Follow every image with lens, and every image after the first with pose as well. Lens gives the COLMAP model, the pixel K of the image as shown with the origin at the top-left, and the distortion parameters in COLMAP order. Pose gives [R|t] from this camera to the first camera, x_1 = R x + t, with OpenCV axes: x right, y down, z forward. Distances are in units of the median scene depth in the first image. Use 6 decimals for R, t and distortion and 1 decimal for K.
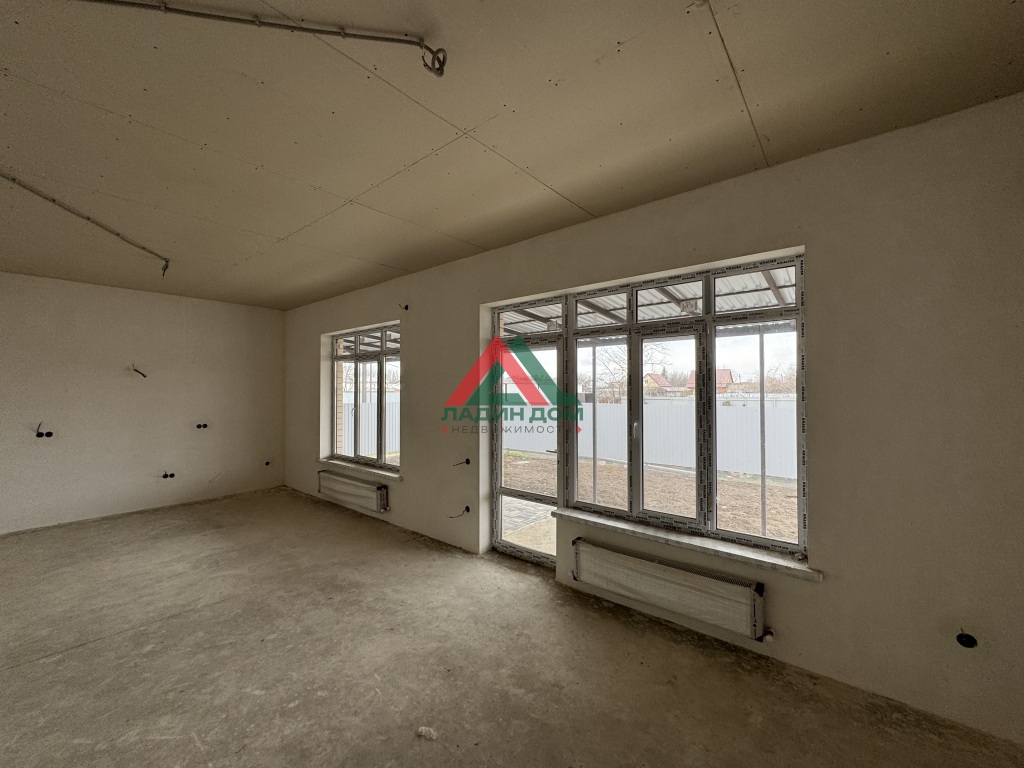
lens RADIAL K [[409.9, 0, 512.0], [0, 409.9, 384.0], [0, 0, 1]] dist [-0.002651, -0.000164]
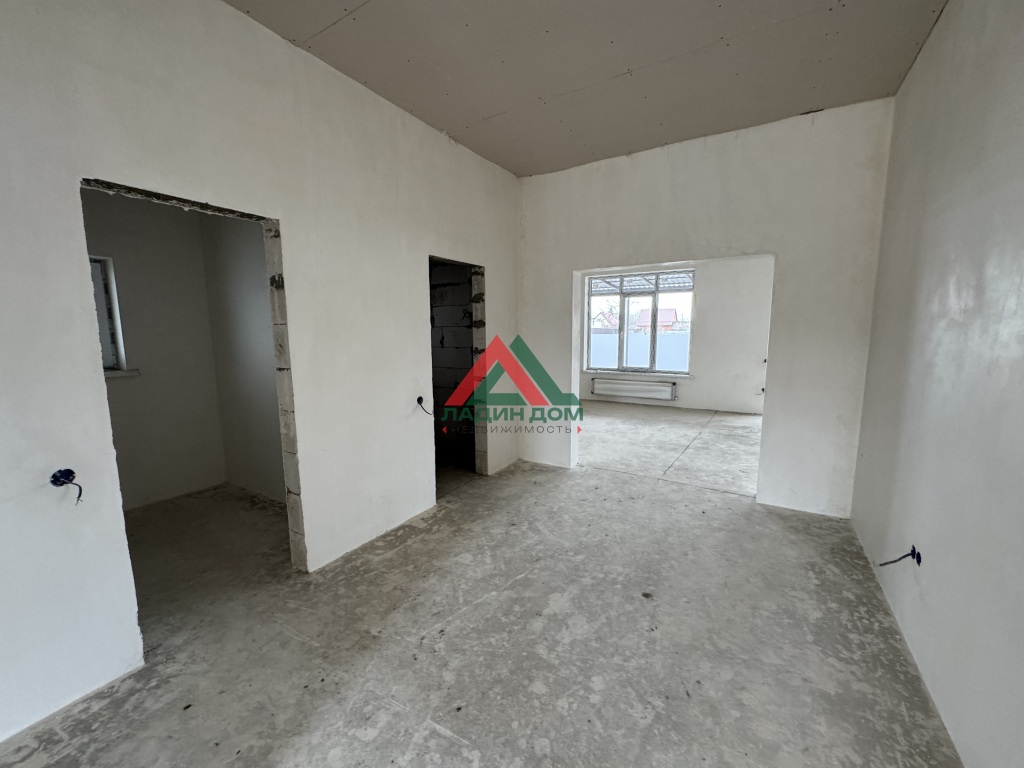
lens RADIAL K [[409.9, 0, 512.0], [0, 409.9, 384.0], [0, 0, 1]] dist [-0.002651, -0.000164]
pose [[0.989103, -0.024504, 0.145169, -1.547093], [0.003052, 0.989253, 0.146184, 0.045443], [-0.147190, -0.144148, 0.978548, -0.520595]]
